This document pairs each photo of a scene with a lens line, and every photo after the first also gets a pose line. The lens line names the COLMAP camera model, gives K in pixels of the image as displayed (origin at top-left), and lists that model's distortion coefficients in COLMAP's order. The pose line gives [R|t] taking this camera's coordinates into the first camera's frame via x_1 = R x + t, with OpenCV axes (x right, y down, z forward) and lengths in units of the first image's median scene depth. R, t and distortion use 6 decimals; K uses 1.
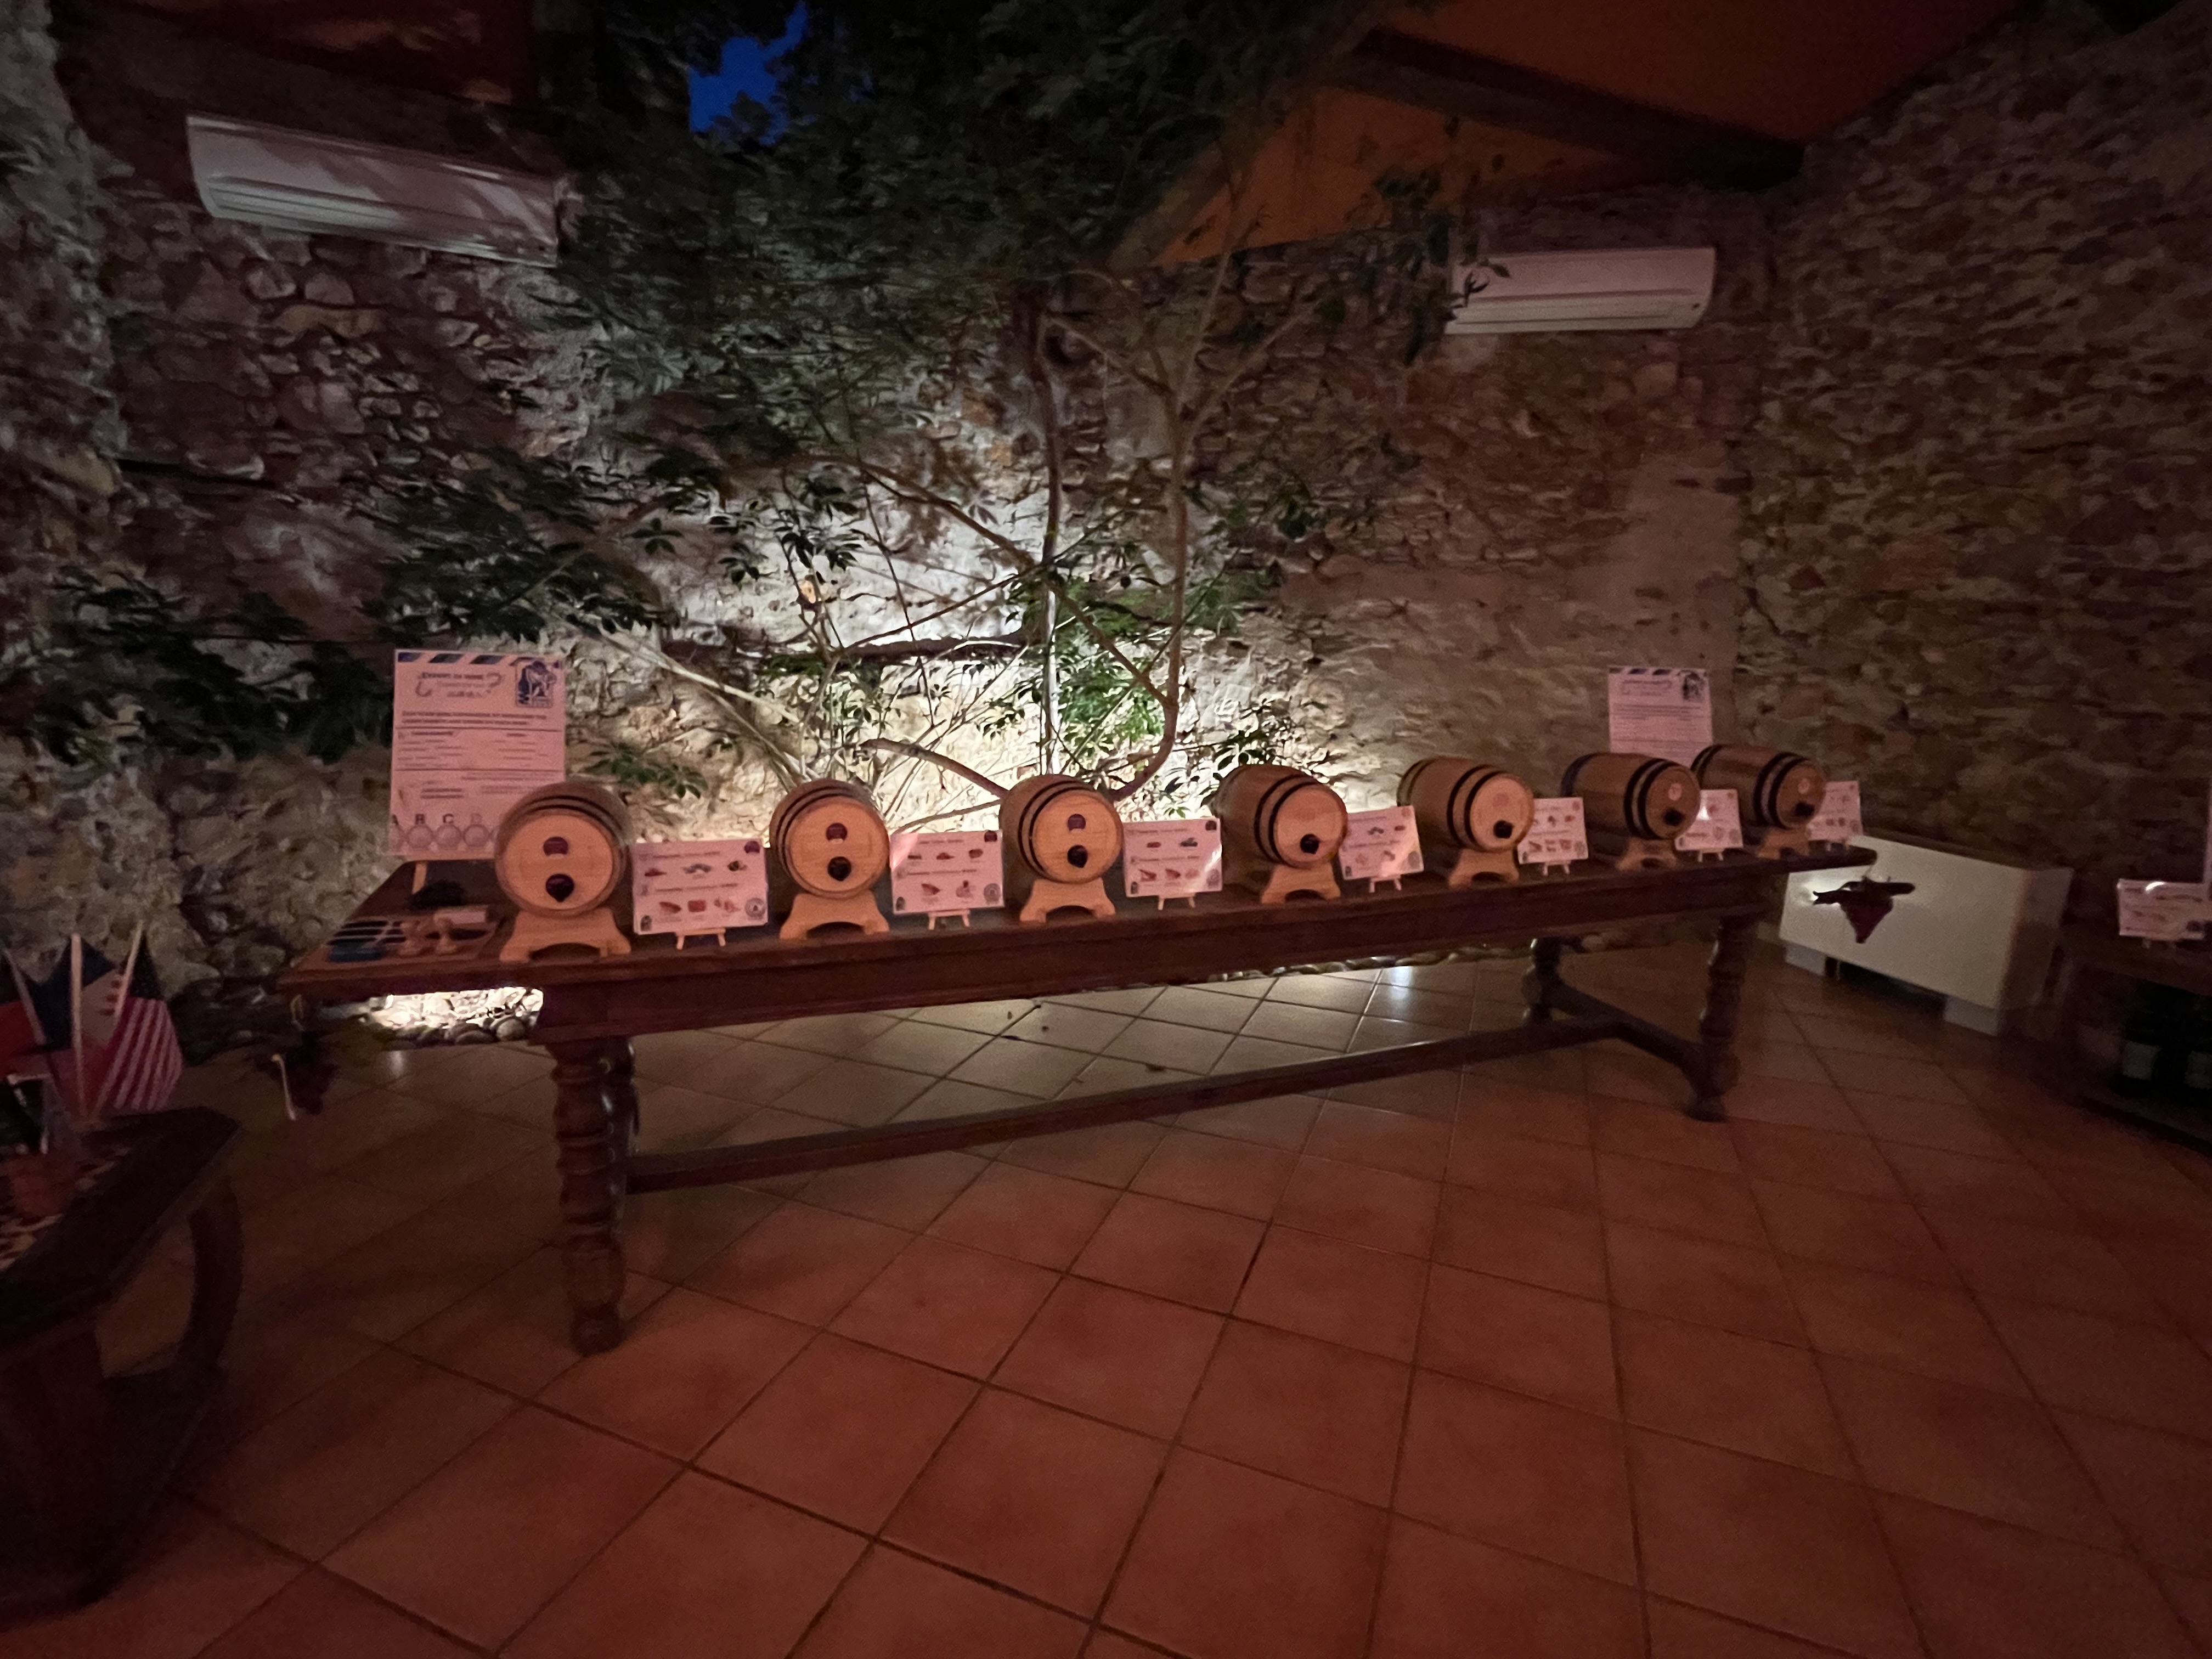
lens RADIAL K [[1034.3, 0, 1113.1], [0, 1034.3, 836.9], [0, 0, 1]] dist [-0.002901, -0.000973]
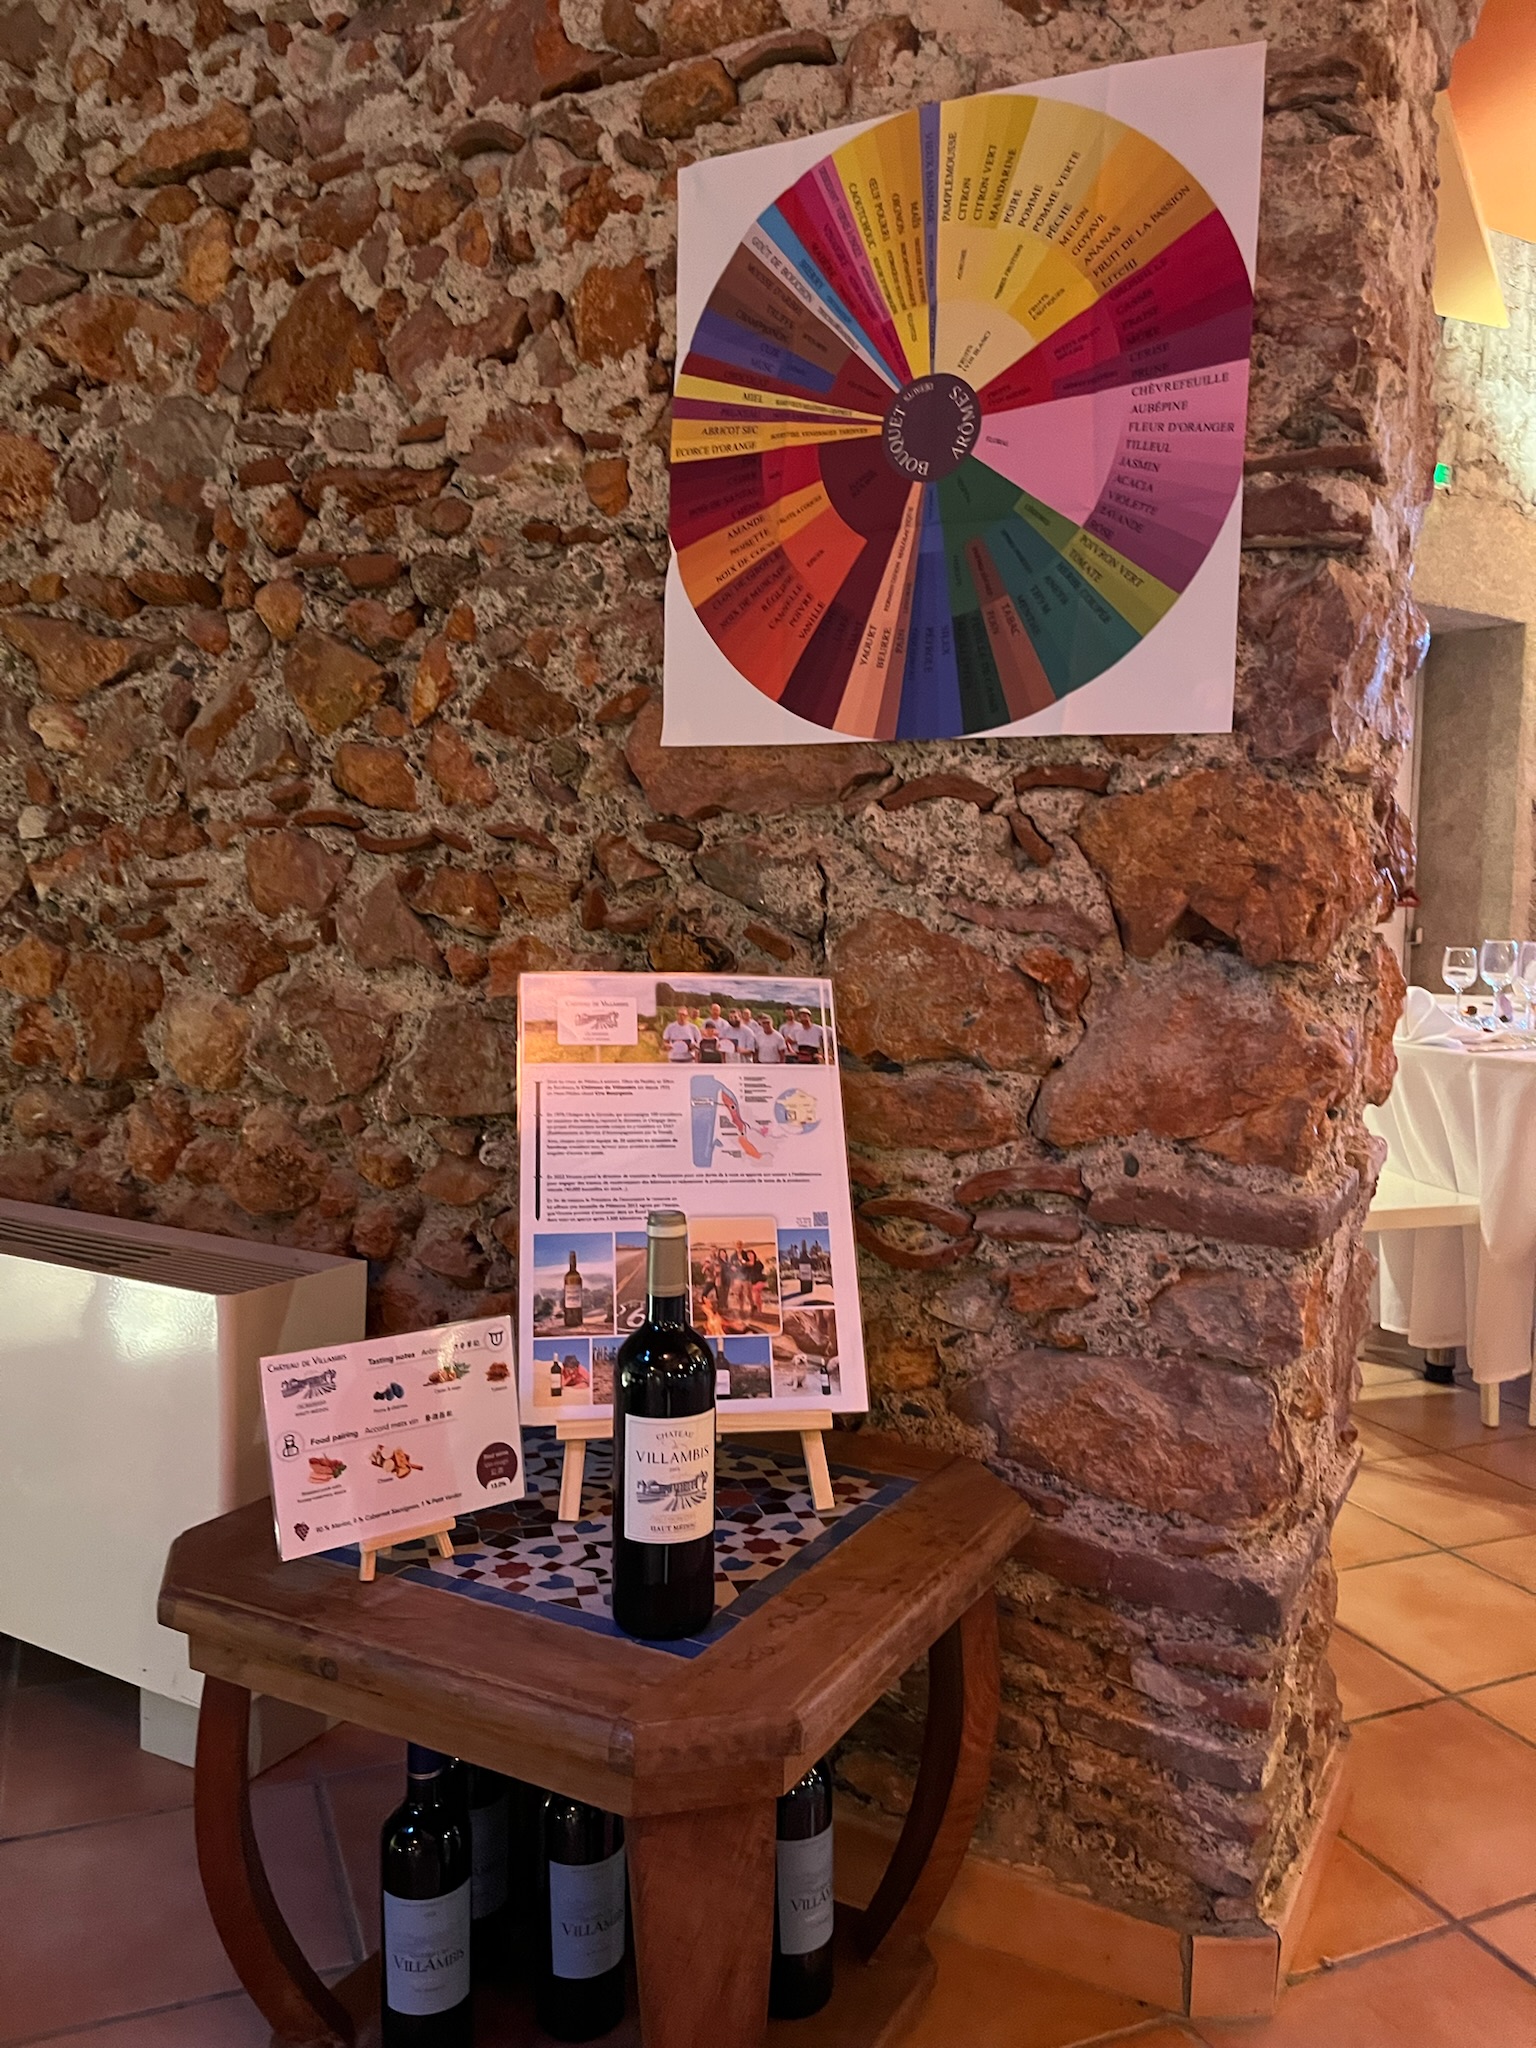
lens RADIAL K [[1550.5, 0, 768.2], [0, 1550.5, 1025.1], [0, 0, 1]] dist [0.002003, -0.000519]
pose [[0.706003, -0.061007, 0.705576, 0.676201], [0.141793, 0.988287, -0.056428, -0.002306], [-0.693869, 0.139884, 0.706384, 0.517624]]
